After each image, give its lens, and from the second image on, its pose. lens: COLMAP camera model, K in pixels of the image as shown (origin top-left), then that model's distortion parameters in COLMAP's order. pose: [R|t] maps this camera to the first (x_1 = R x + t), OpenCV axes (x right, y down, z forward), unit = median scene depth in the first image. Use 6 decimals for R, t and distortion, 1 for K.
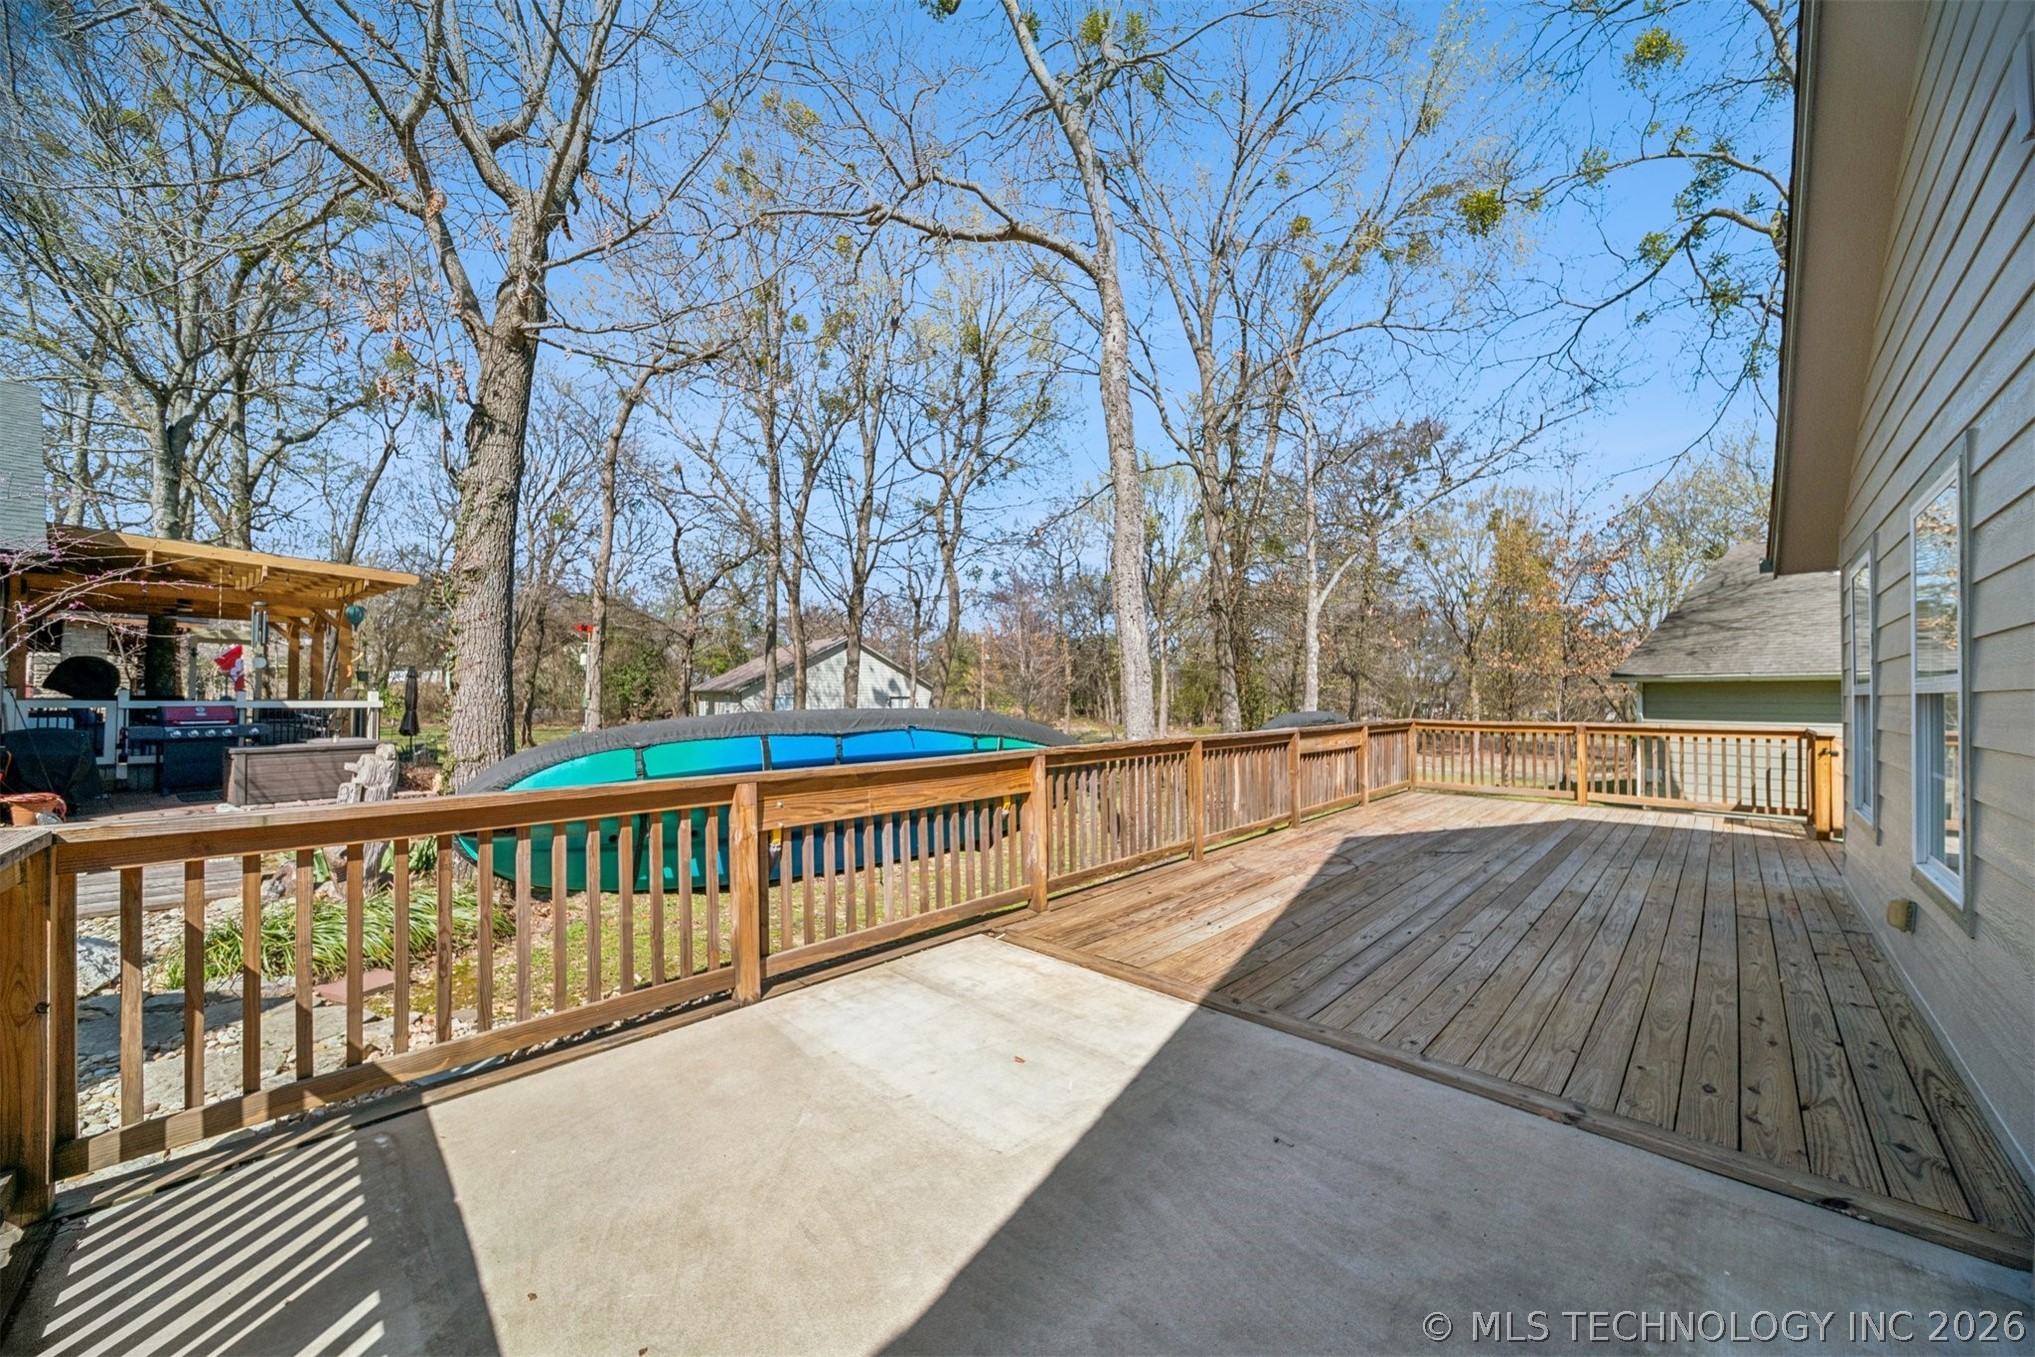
lens RADIAL K [[735.4, 0, 1036.5], [0, 735.4, 675.4], [0, 0, 1]] dist [-0.002349, 0.000064]
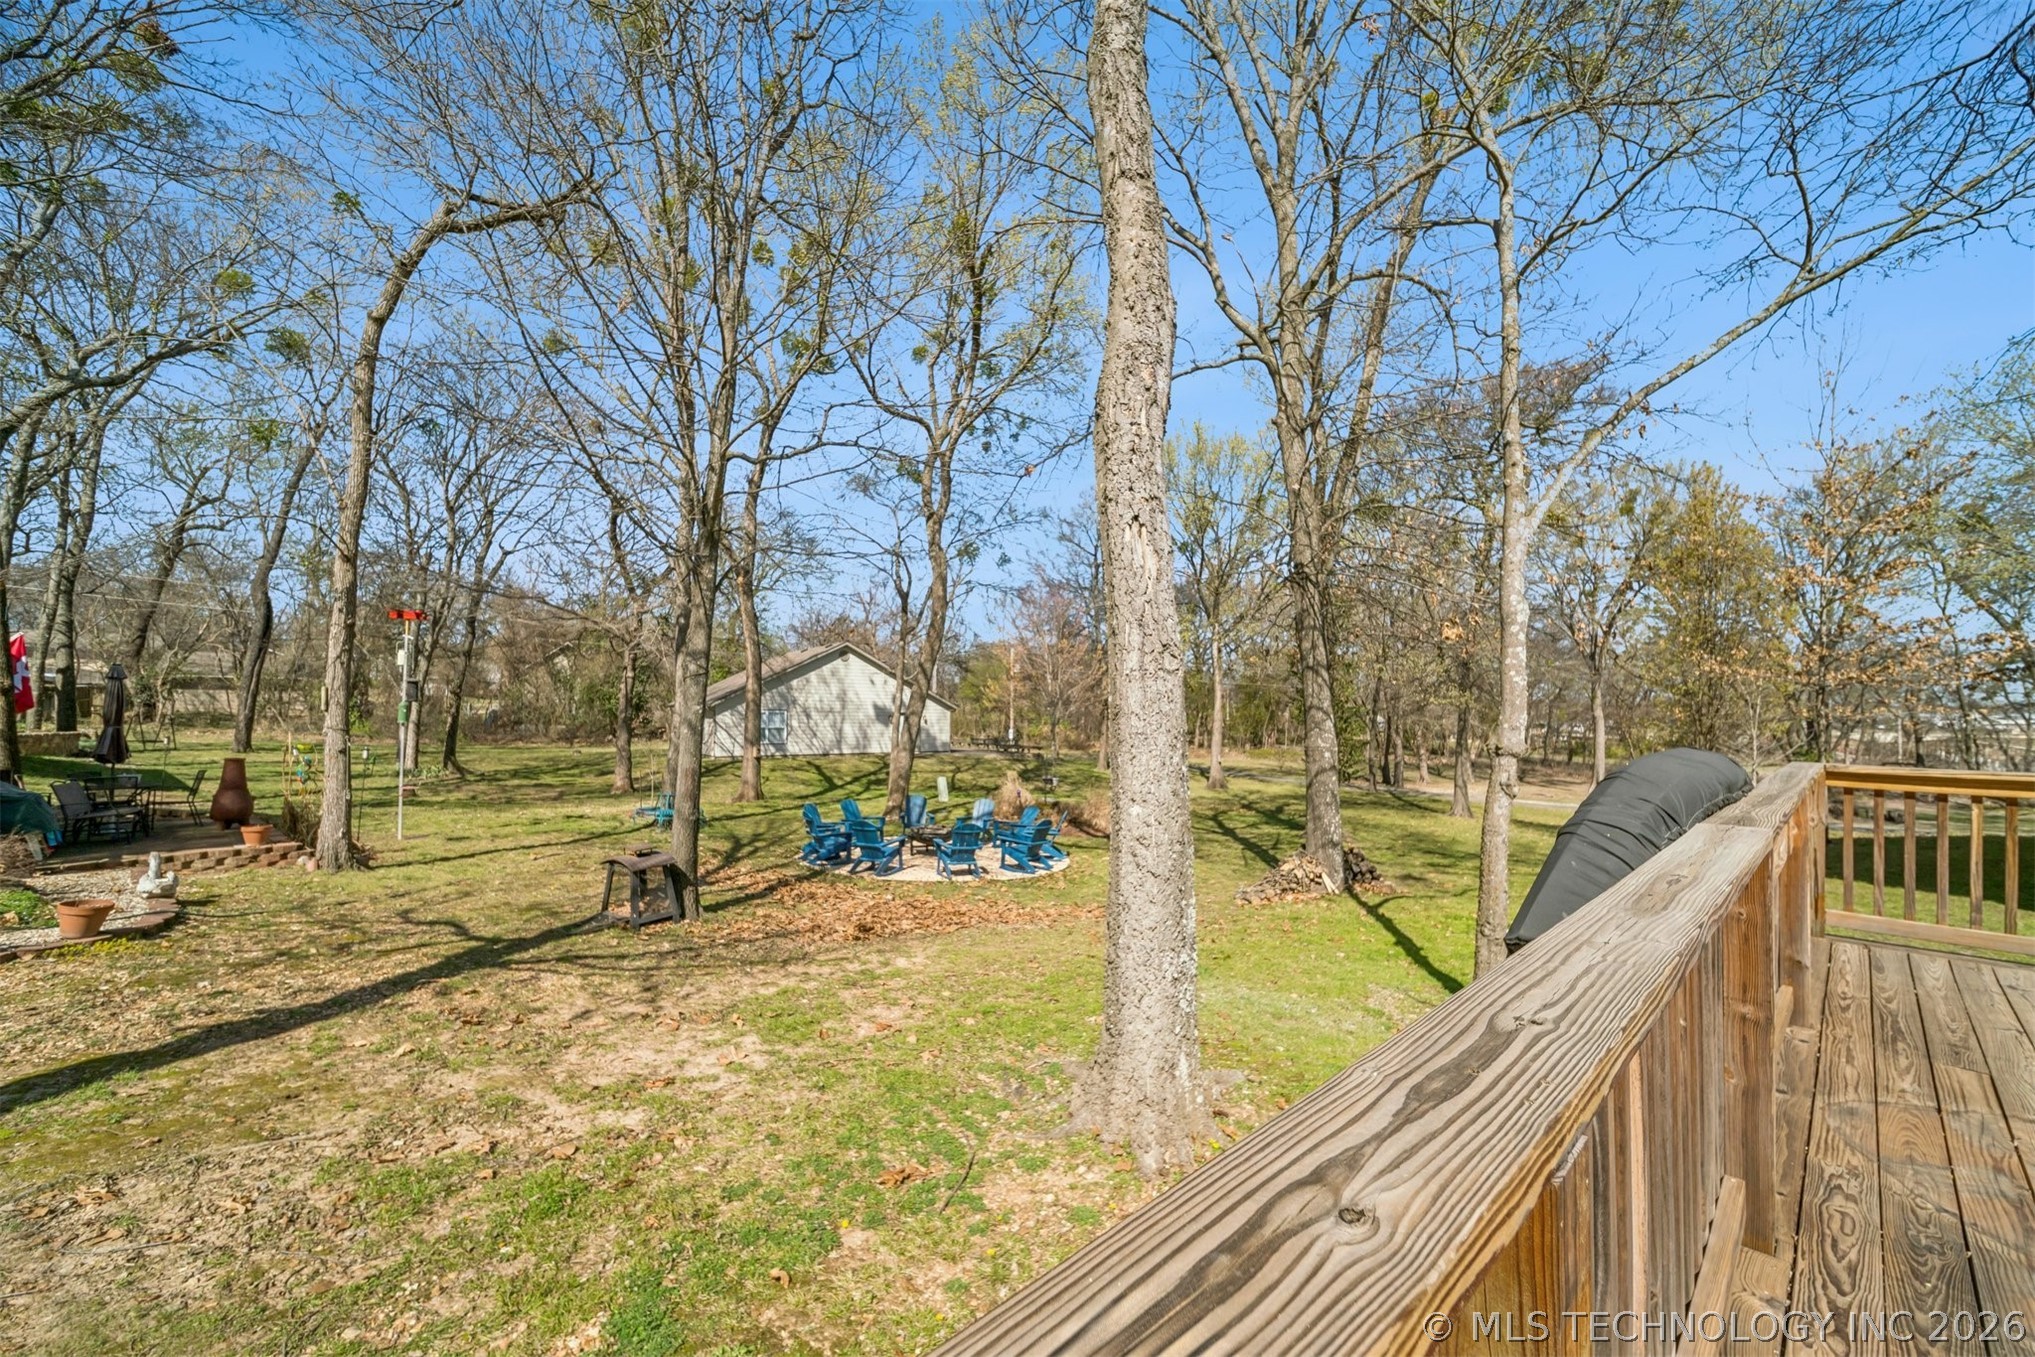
lens RADIAL K [[735.4, 0, 1021.7], [0, 735.4, 704.6], [0, 0, 1]] dist [-0.002349, 0.000064]
pose [[0.995922, 0.004051, -0.090131, 0.036196], [-0.002741, 0.999889, 0.014649, 0.007647], [0.090181, -0.014343, 0.995822, 0.202029]]
